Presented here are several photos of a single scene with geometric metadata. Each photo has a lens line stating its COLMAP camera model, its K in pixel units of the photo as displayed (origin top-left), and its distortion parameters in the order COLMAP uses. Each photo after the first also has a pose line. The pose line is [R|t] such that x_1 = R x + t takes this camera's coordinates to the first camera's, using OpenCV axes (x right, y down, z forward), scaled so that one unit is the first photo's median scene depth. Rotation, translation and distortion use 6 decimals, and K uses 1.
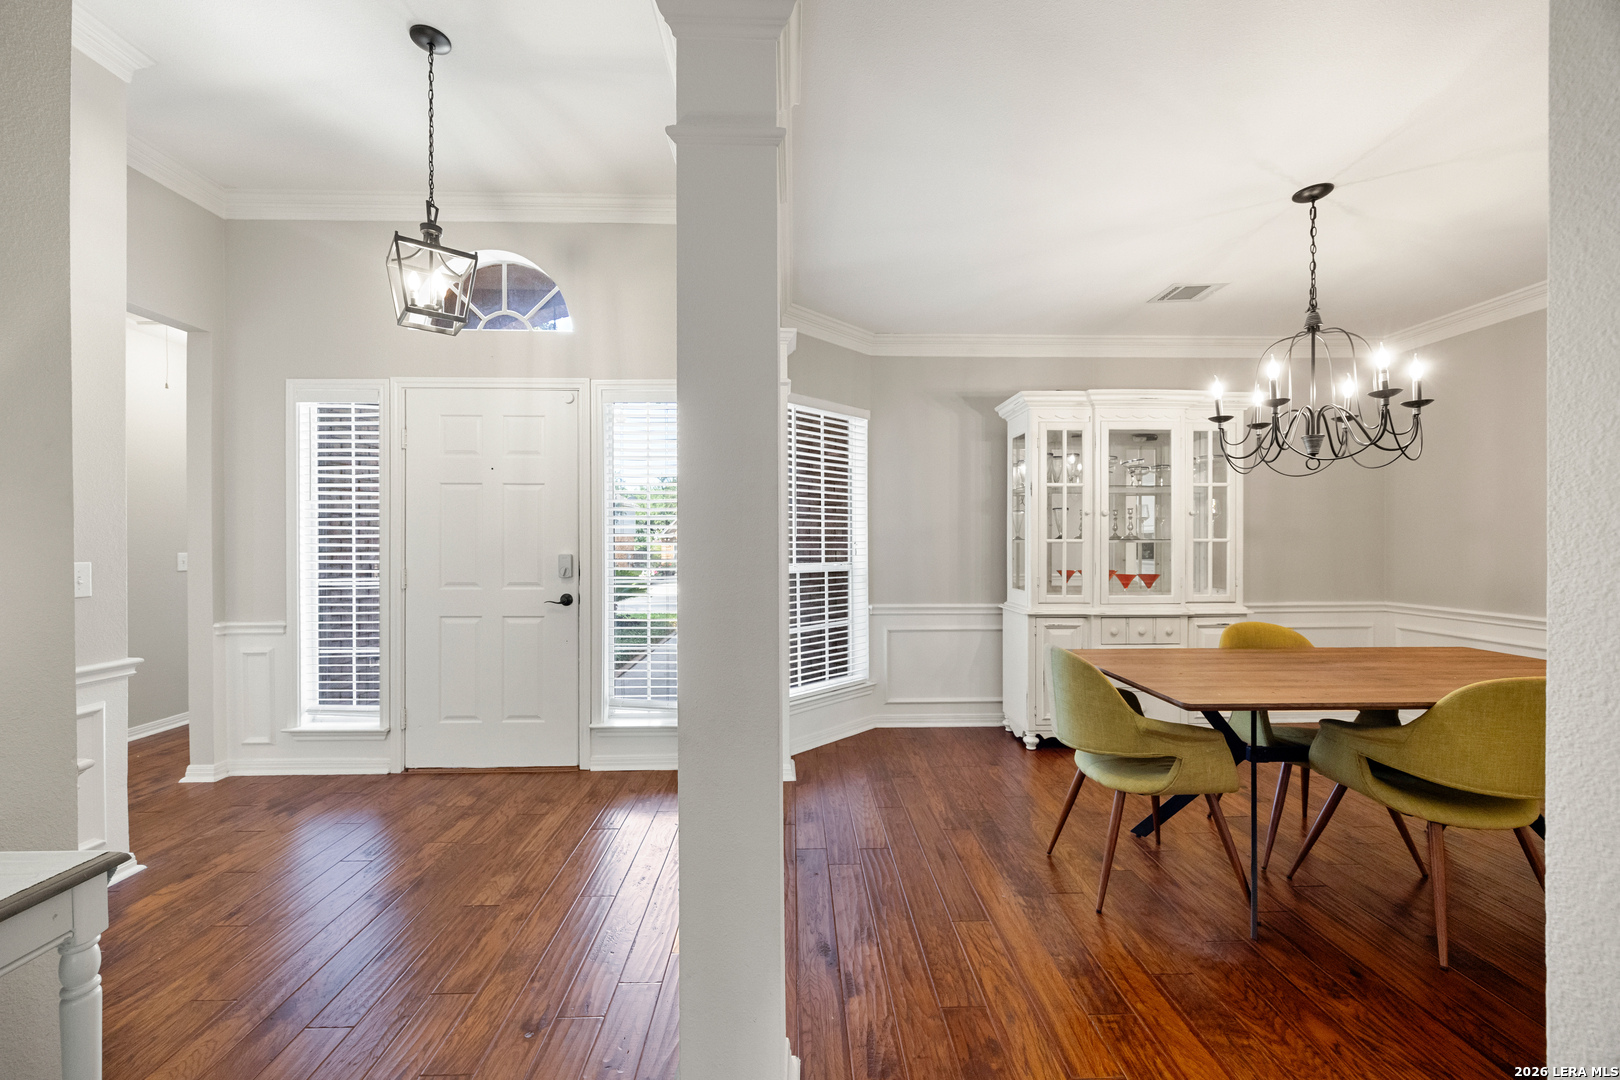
lens RADIAL K [[623.9, 0, 807.7], [0, 623.9, 539.2], [0, 0, 1]] dist [-0.001585, -0.000232]
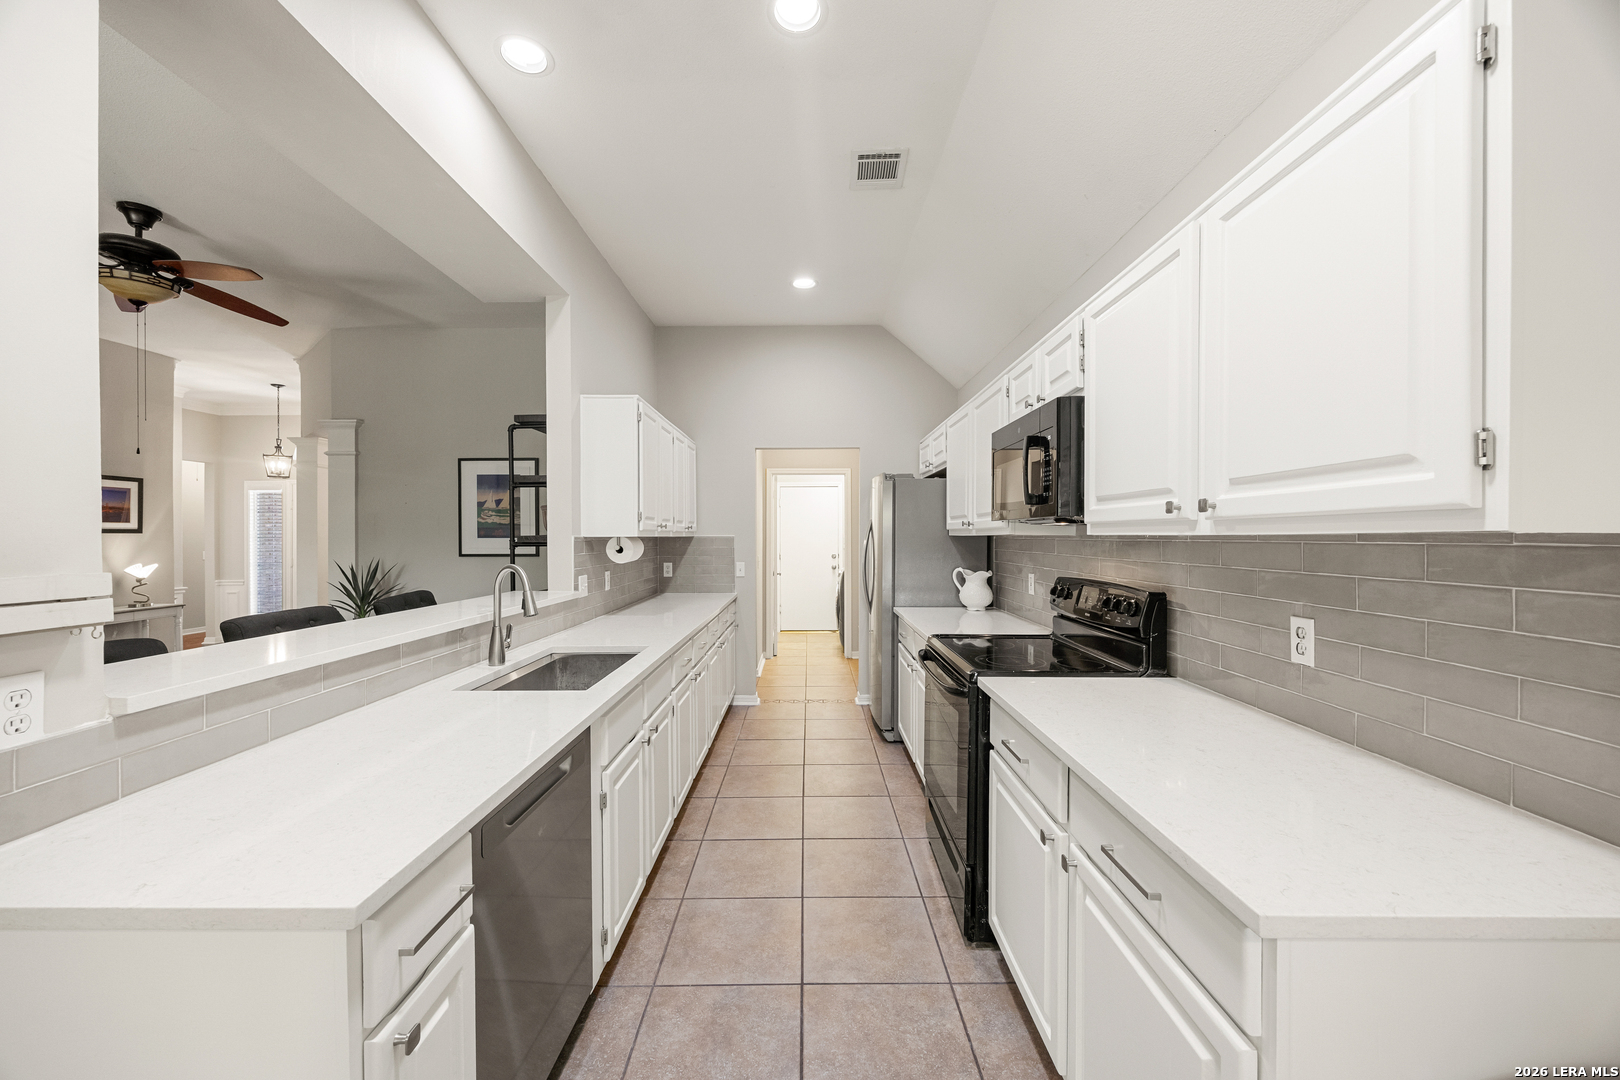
lens RADIAL K [[623.9, 0, 803.1], [0, 623.9, 539.0], [0, 0, 1]] dist [-0.001585, -0.000232]
pose [[0.999325, -0.004374, -0.036478, 1.298926], [0.004694, 0.999951, 0.008668, -0.038200], [0.036438, -0.008833, 0.999297, -1.229303]]
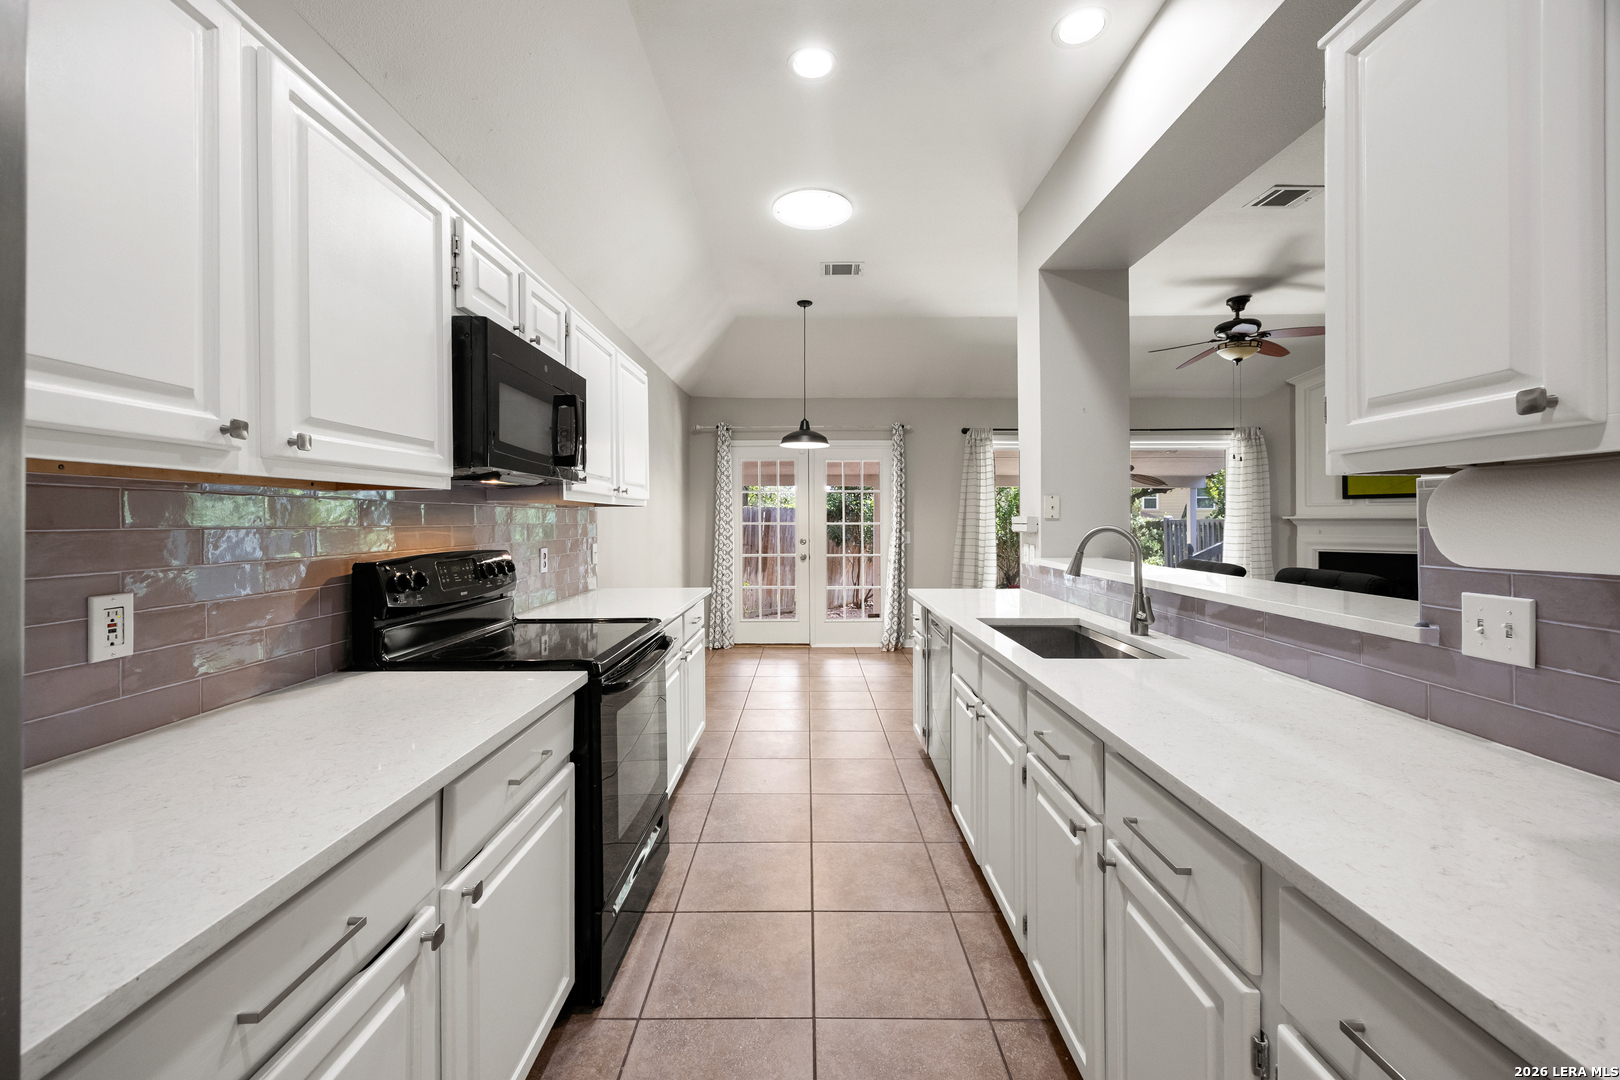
lens RADIAL K [[623.9, 0, 809.8], [0, 623.9, 510.8], [0, 0, 1]] dist [-0.001585, -0.000232]
pose [[-0.999446, -0.001274, 0.033259, 1.256795], [-0.001879, 0.999833, -0.018167, -0.012693], [-0.033230, -0.018219, -0.999282, -0.020572]]
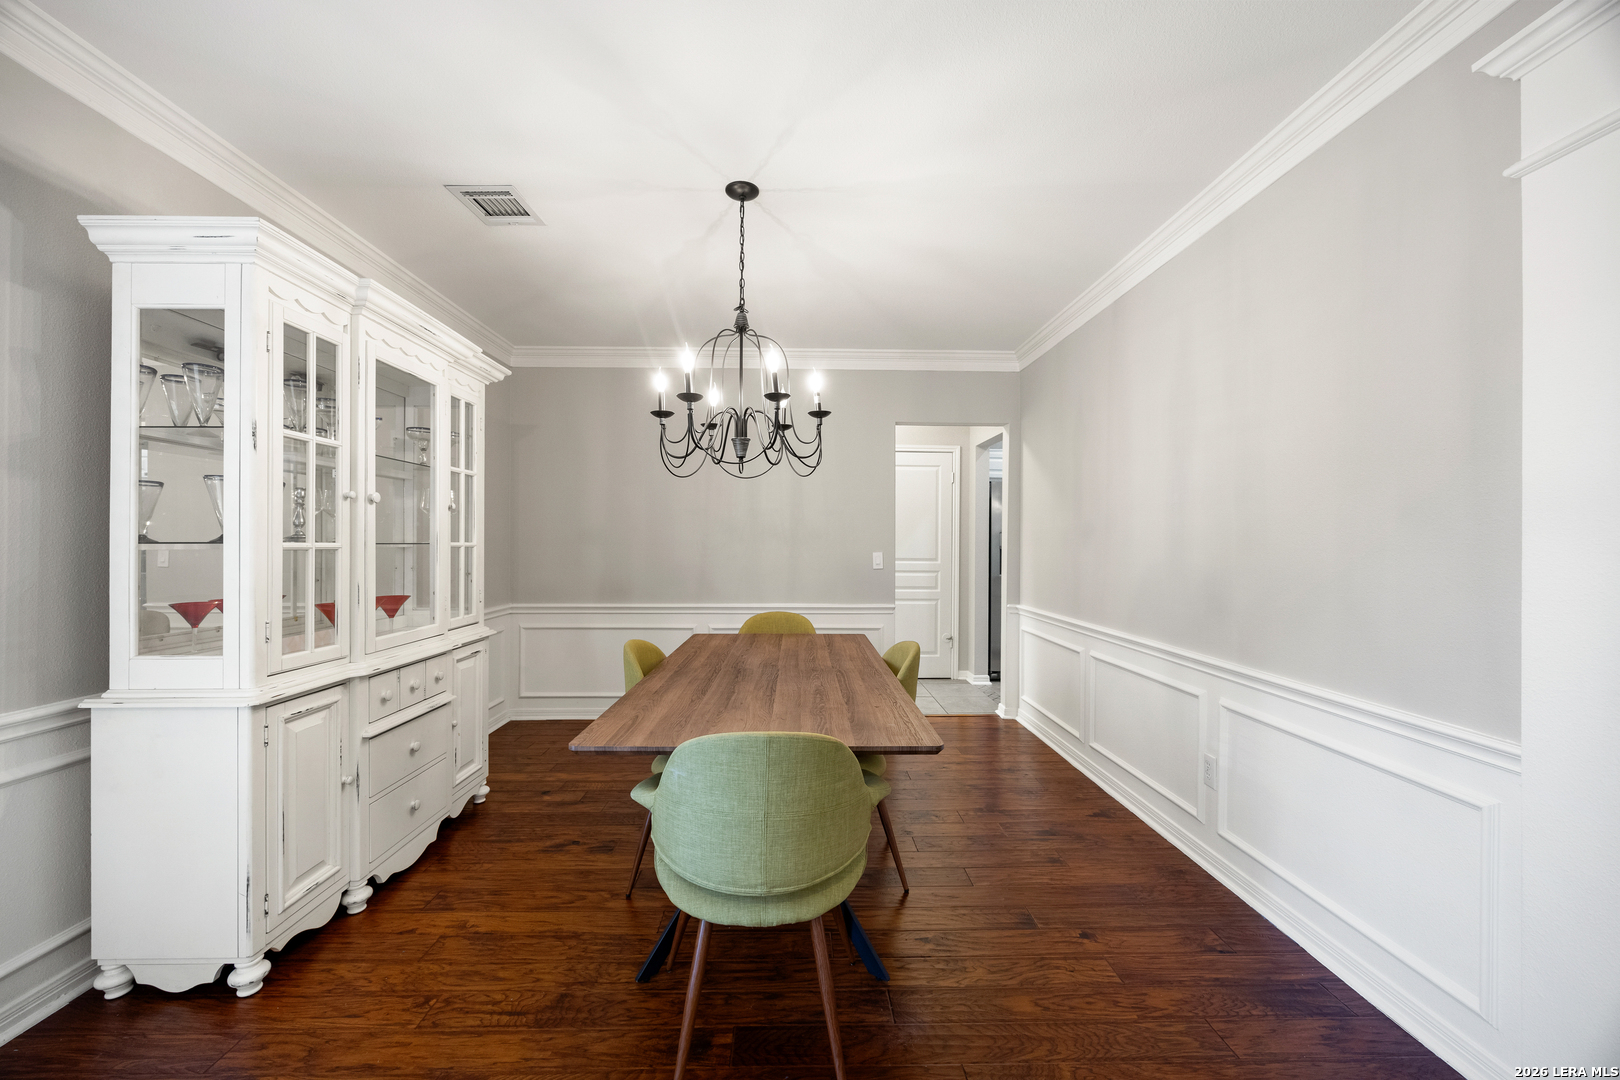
lens RADIAL K [[623.9, 0, 808.5], [0, 623.9, 540.8], [0, 0, 1]] dist [-0.001585, -0.000232]
pose [[0.008794, 0.005540, 0.999946, -0.106592], [-0.005758, 0.999968, -0.005489, -0.000804], [-0.999945, -0.005710, 0.008825, 0.581860]]
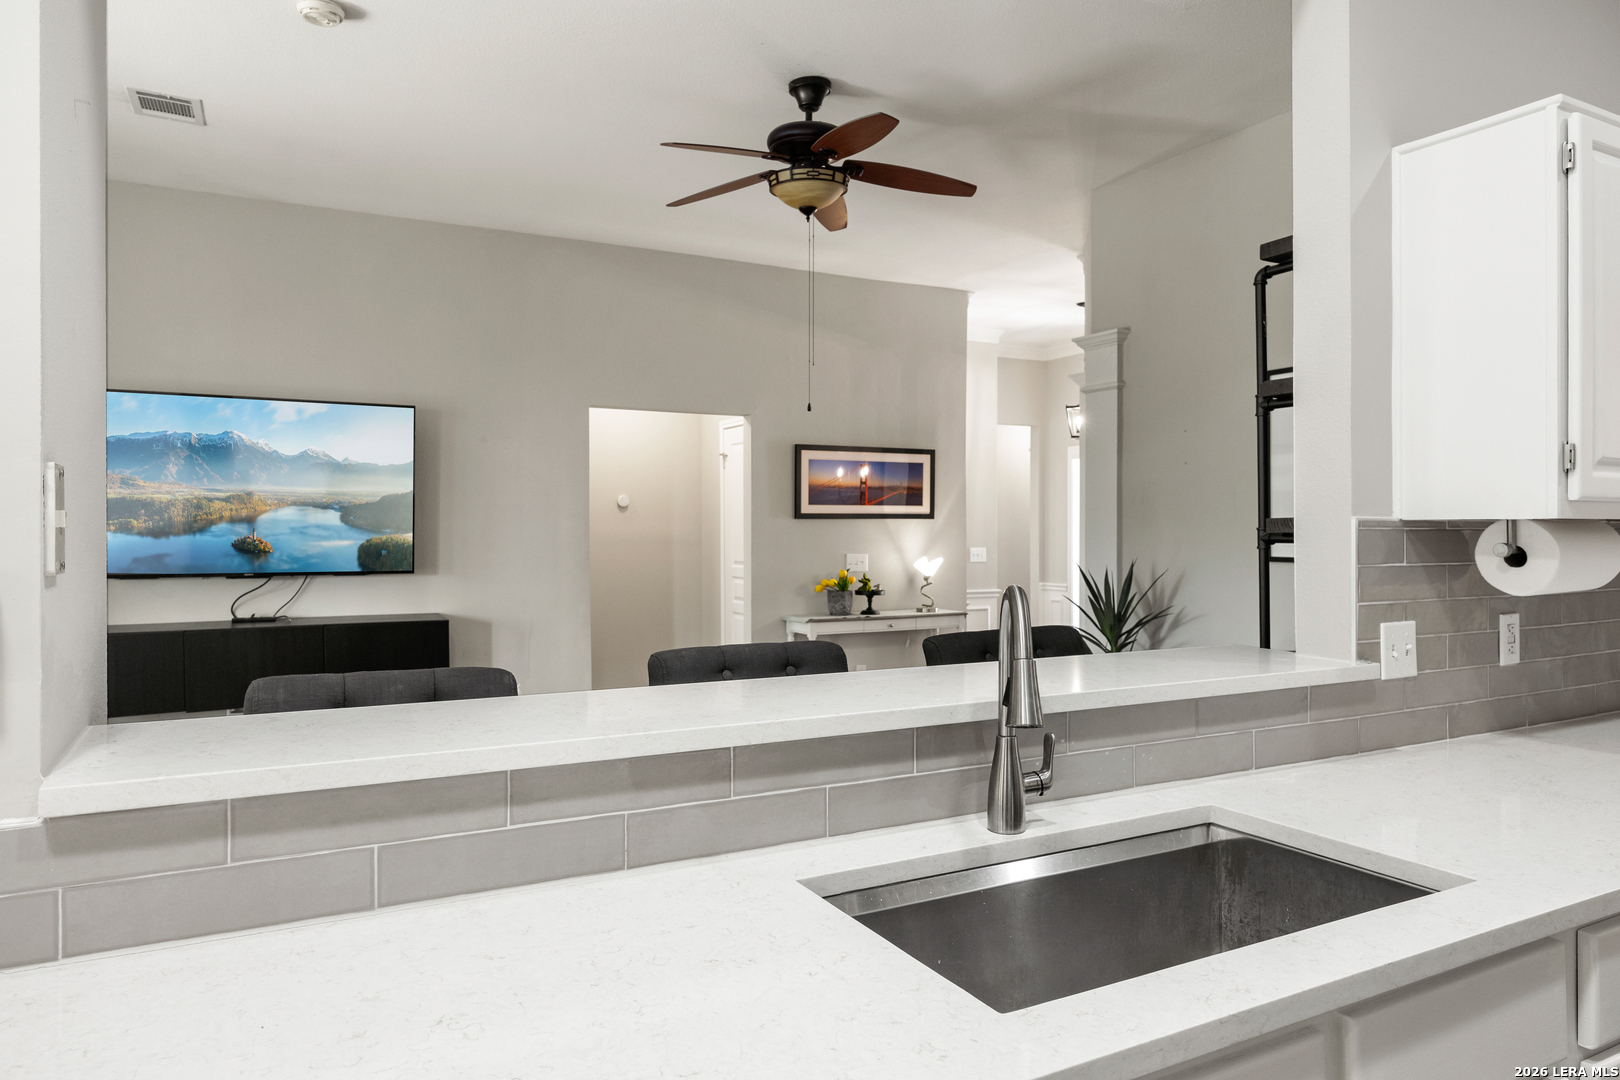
lens RADIAL K [[1035.5, 0, 805.5], [0, 1035.5, 523.5], [0, 0, 1]] dist [0.000616, -0.003884]
pose [[0.443892, -0.004693, -0.896068, 1.311938], [0.003608, 0.999988, -0.003450, -0.032038], [0.896073, -0.001701, 0.443903, -0.873298]]
